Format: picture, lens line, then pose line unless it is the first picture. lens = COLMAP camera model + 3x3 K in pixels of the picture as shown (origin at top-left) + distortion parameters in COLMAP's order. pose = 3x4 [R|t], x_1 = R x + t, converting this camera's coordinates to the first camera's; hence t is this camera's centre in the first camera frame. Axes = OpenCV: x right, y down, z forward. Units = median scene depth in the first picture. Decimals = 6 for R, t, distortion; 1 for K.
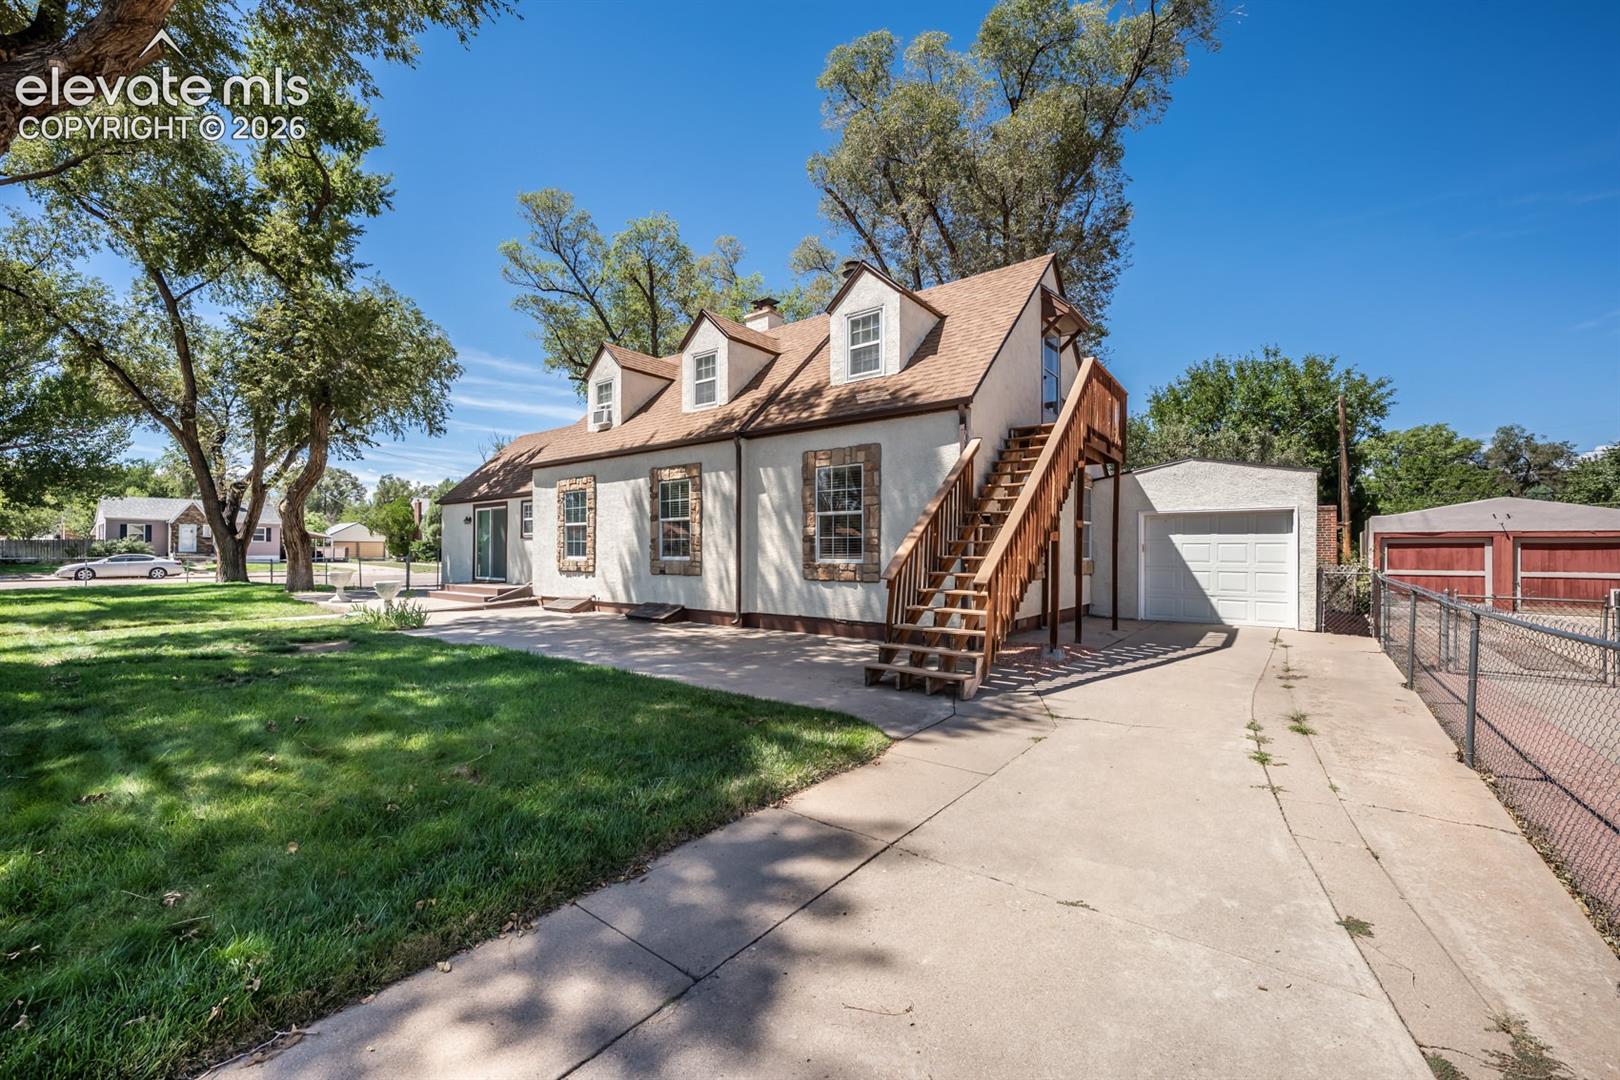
lens RADIAL K [[641.9, 0, 803.4], [0, 641.9, 542.7], [0, 0, 1]] dist [-0.000613, -0.000032]
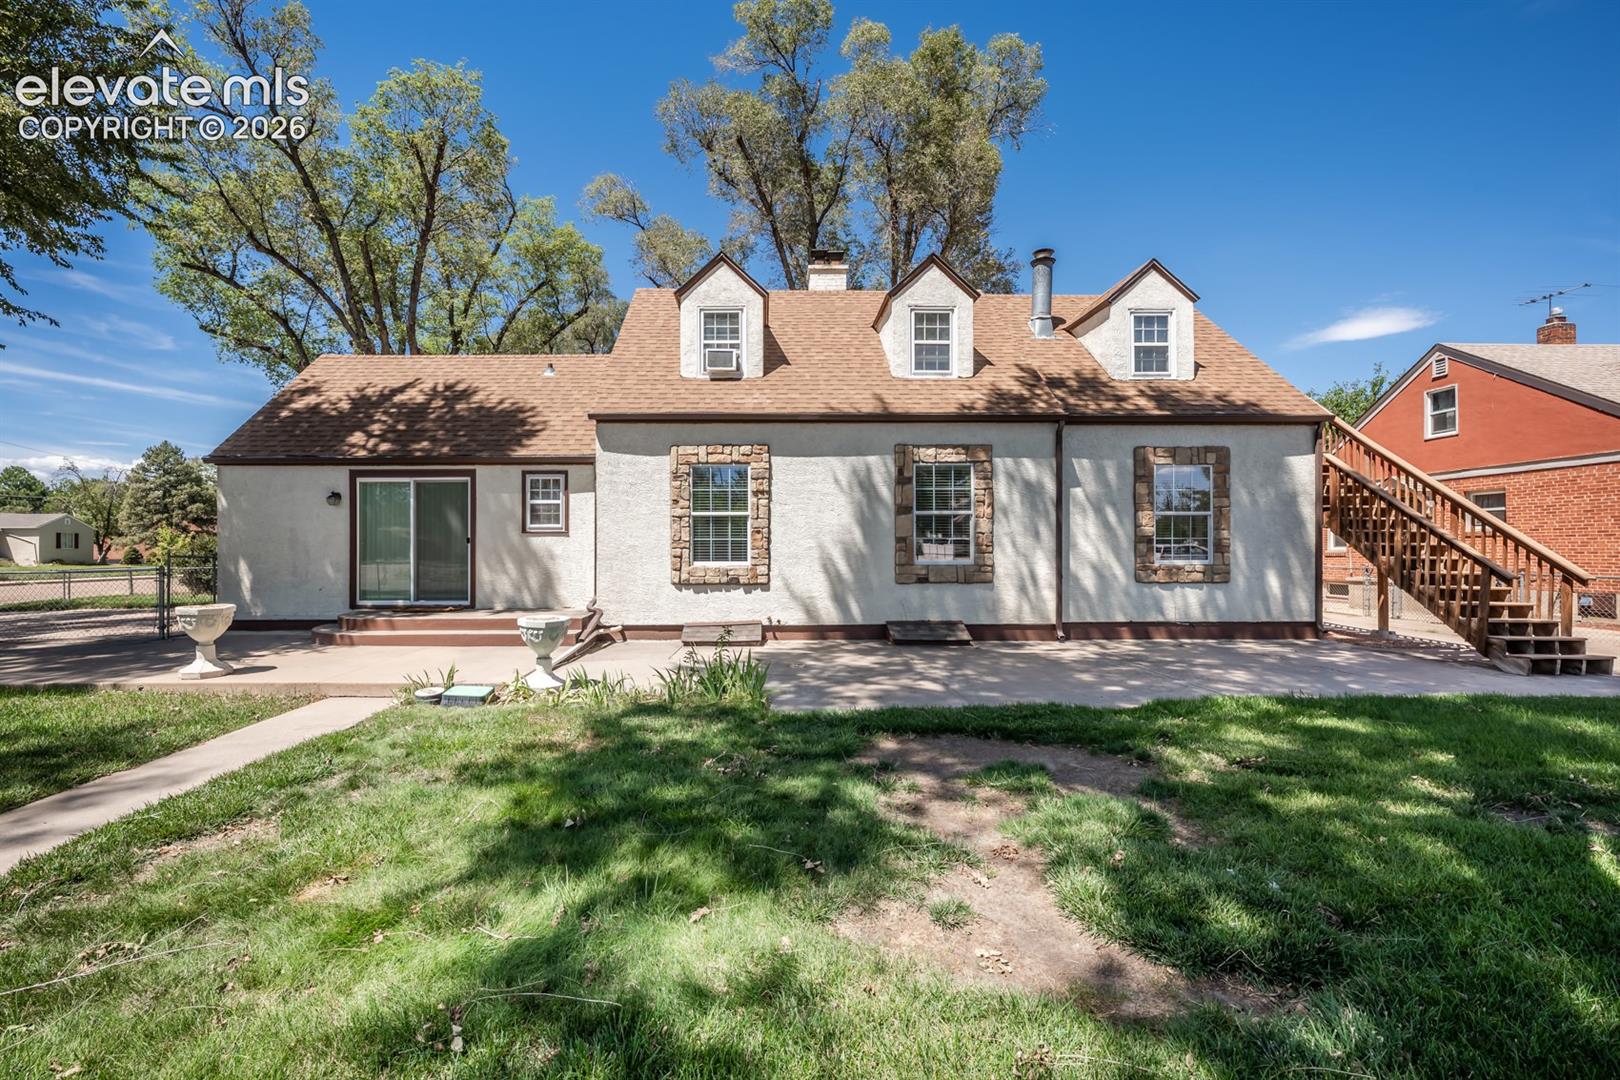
lens RADIAL K [[571.8, 0, 857.1], [0, 571.8, 565.3], [0, 0, 1]] dist [-0.002639, -0.000081]
pose [[0.779353, -0.009865, 0.626508, -0.700737], [-0.004336, 0.999767, 0.021136, 0.013587], [-0.626571, -0.019189, 0.779128, 0.502272]]
